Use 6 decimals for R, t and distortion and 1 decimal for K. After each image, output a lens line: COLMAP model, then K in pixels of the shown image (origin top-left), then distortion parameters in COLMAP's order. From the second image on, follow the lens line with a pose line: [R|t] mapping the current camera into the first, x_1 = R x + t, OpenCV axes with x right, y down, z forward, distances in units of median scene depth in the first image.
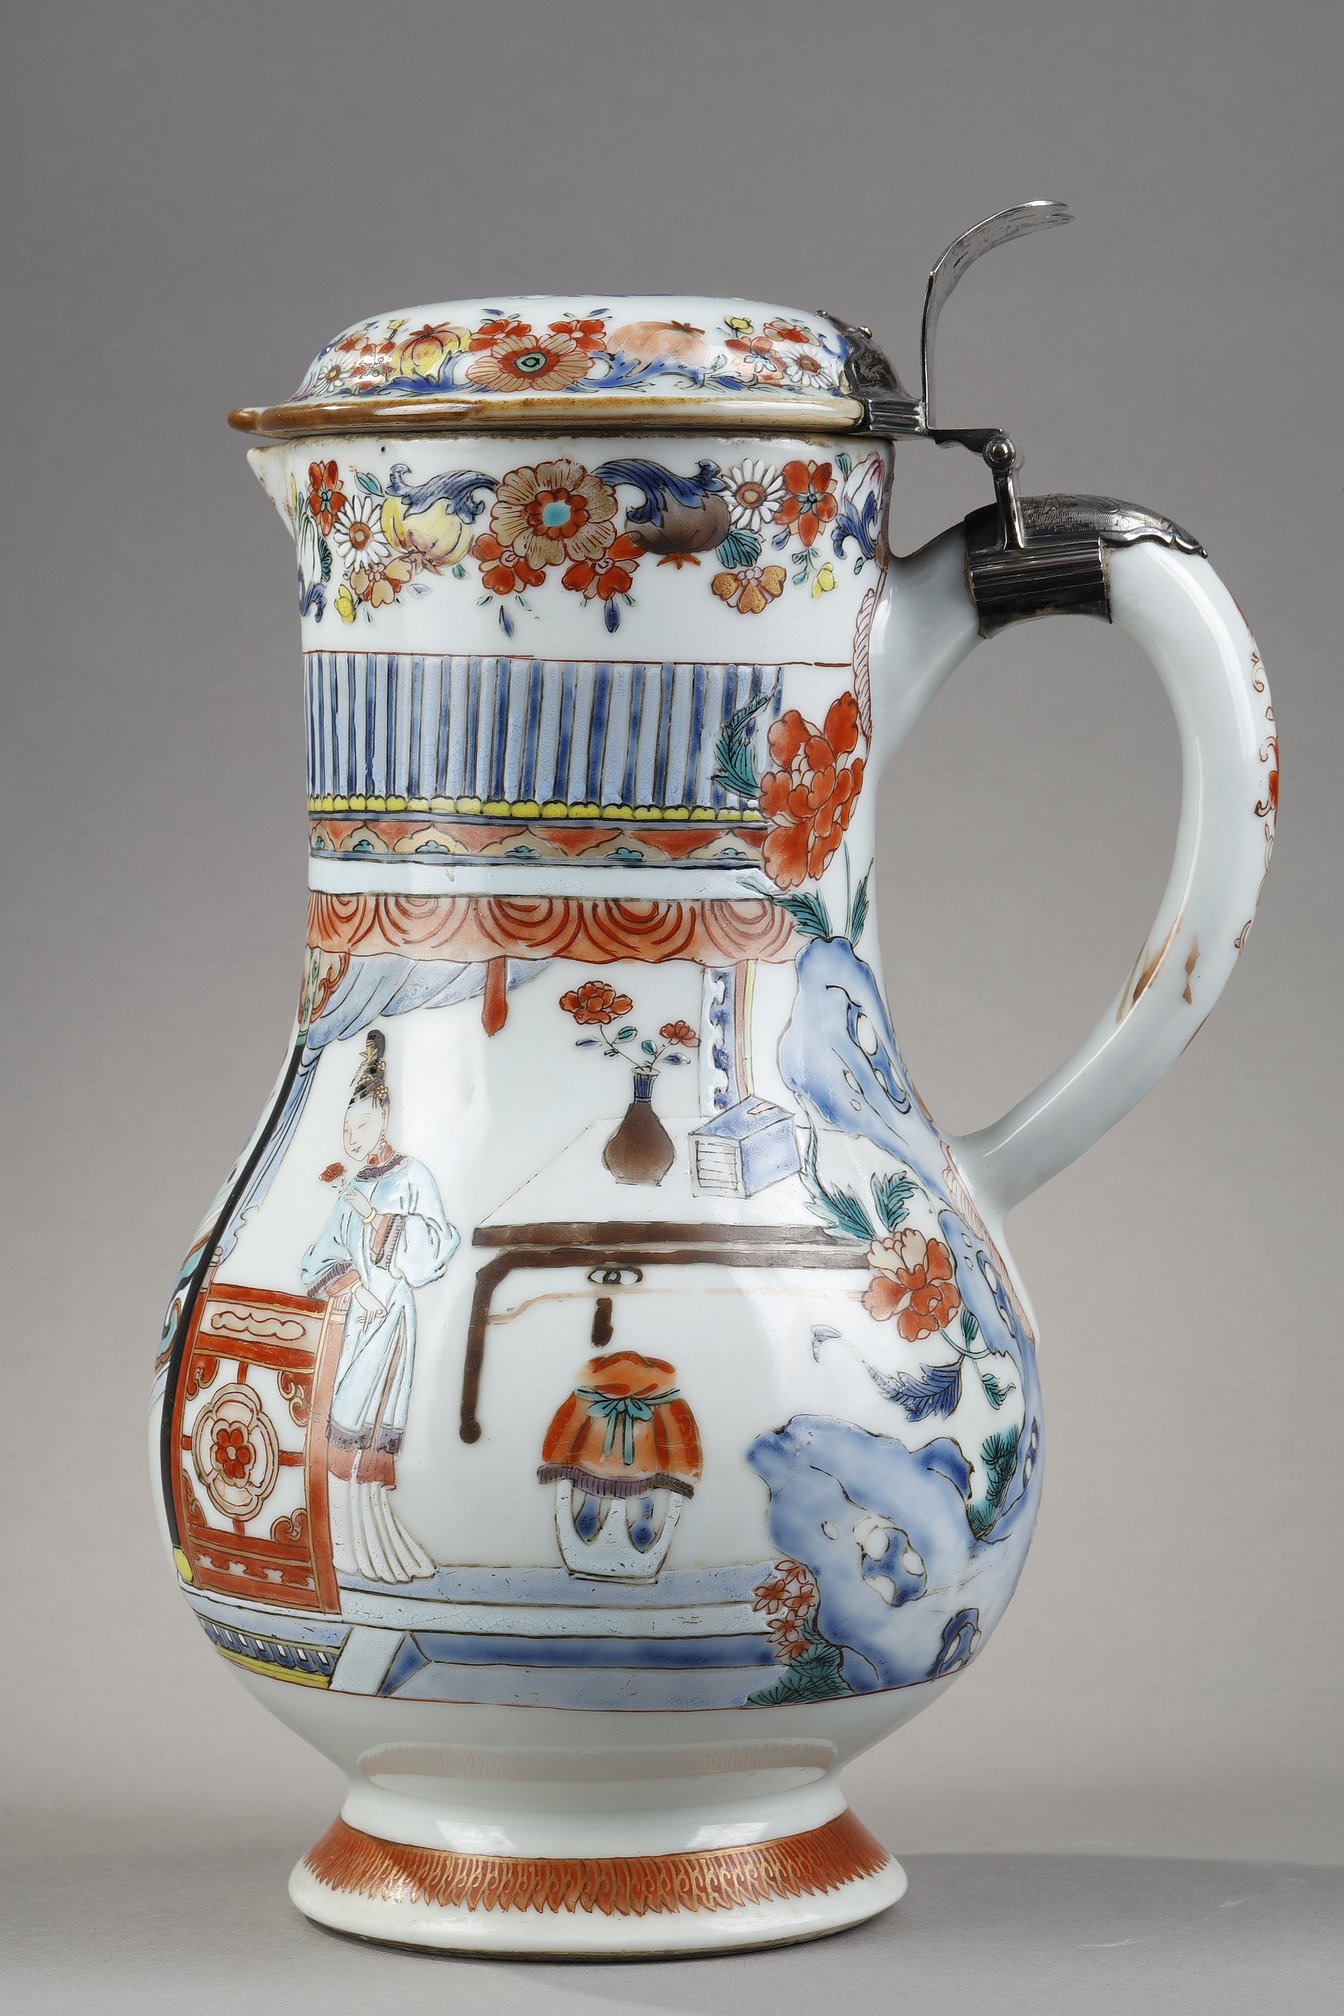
lens RADIAL K [[6064.0, 0, 672.5], [0, 6064.0, 1208.1], [0, 0, 1]] dist [0.446806, -0.274719]
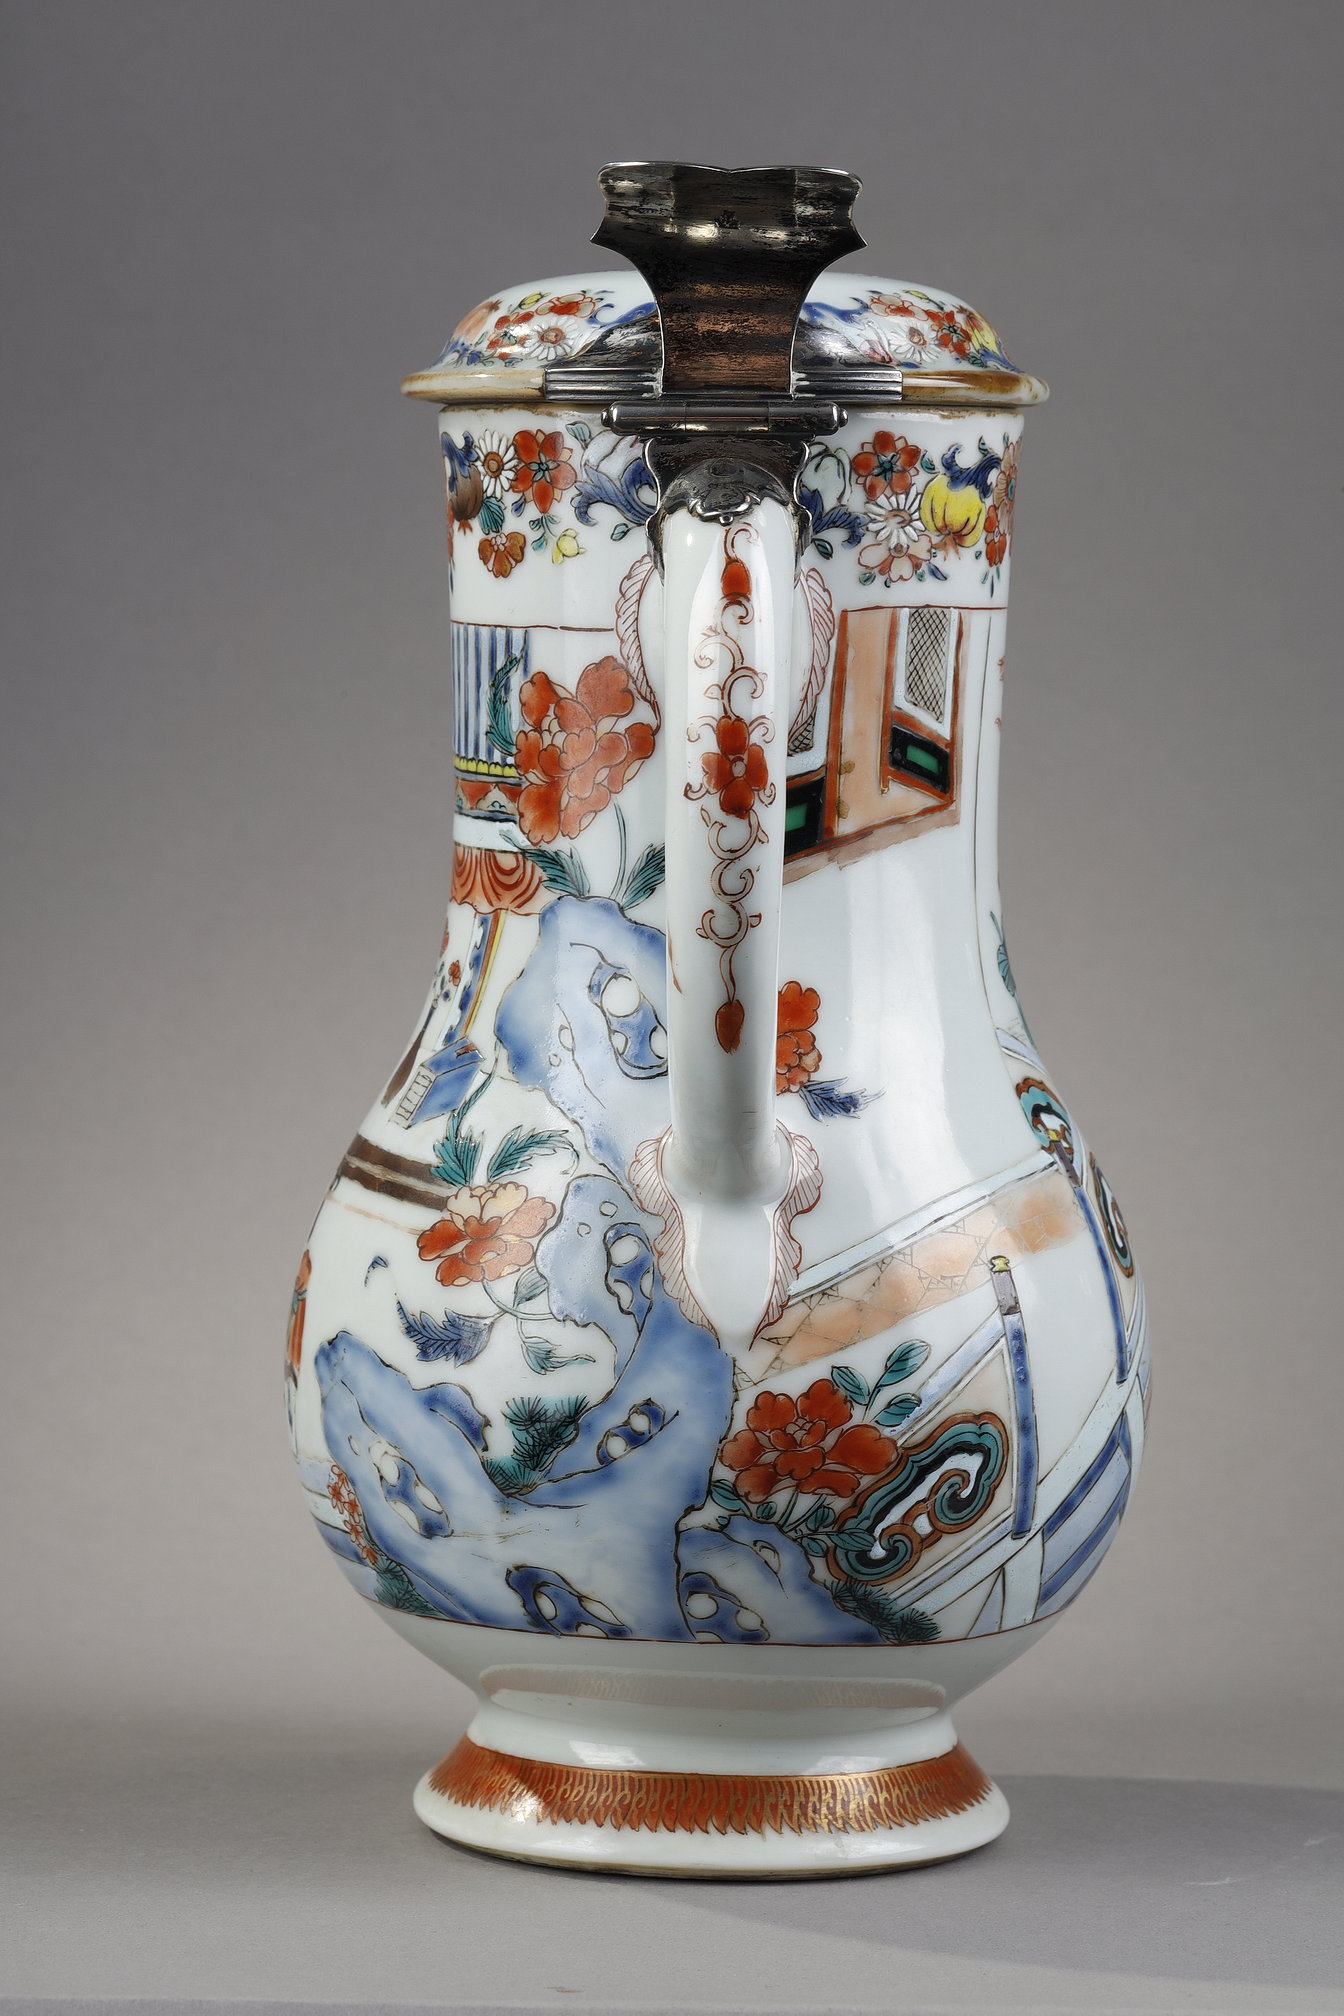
lens RADIAL K [[6103.6, 0, 725.7], [0, 6103.6, 1166.1], [0, 0, 1]] dist [0.452358, 0.407830]
pose [[0.103471, 0.102967, -0.989288, 1.069049], [-0.098258, 0.990820, 0.092850, -0.099193], [0.989767, 0.087598, 0.112638, 0.929274]]
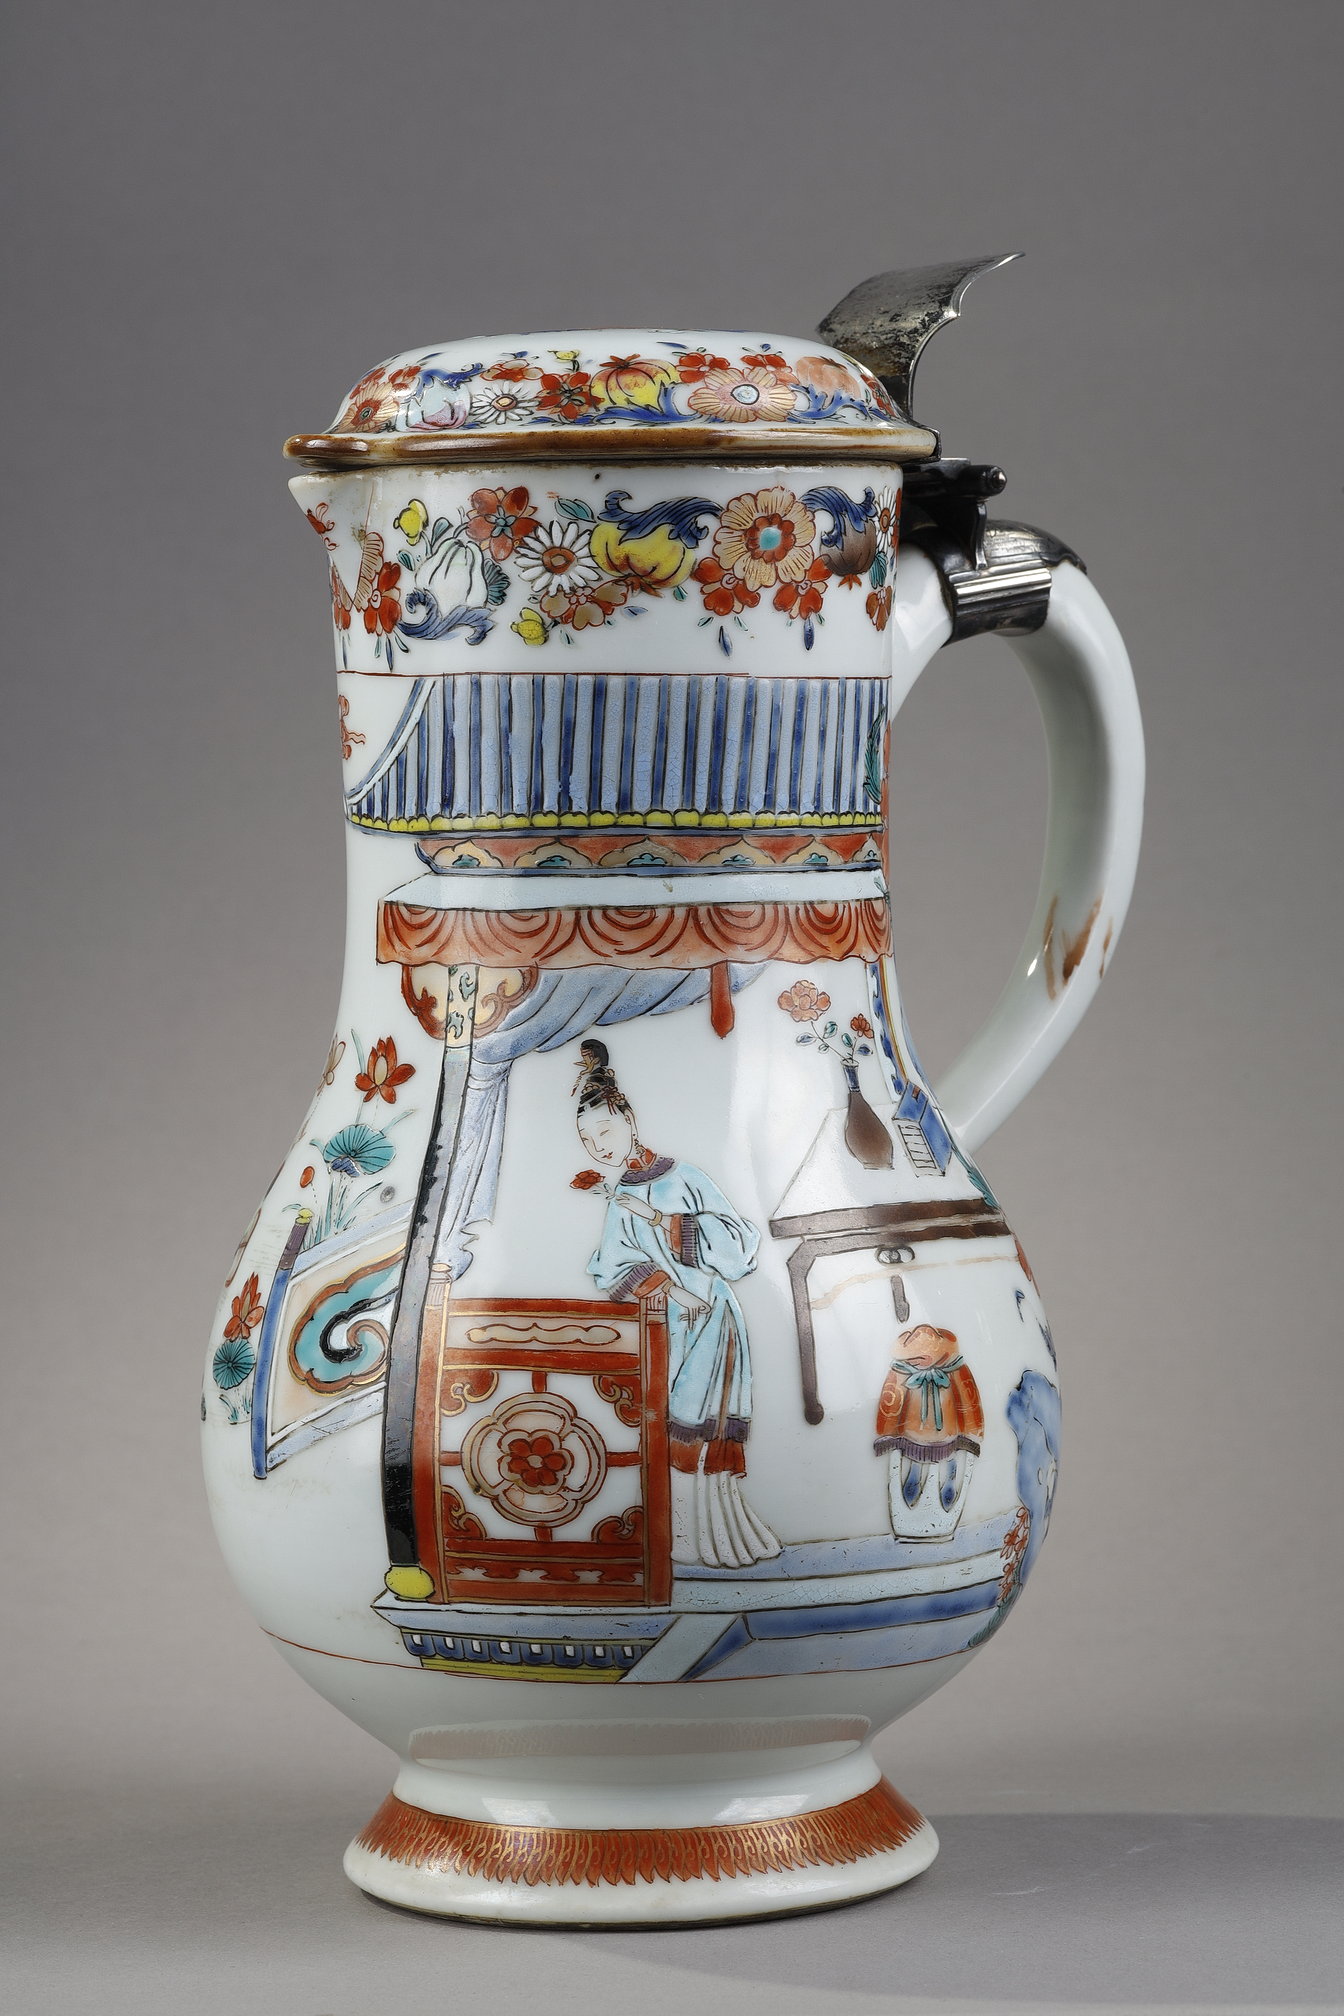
lens RADIAL K [[6103.6, 0, 725.7], [0, 6103.6, 1166.1], [0, 0, 1]] dist [0.452358, 0.407830]
pose [[0.772835, -0.066672, 0.631095, -0.693319], [0.071185, 0.997297, 0.018186, -0.025465], [-0.630602, 0.030870, 0.775492, 0.186857]]
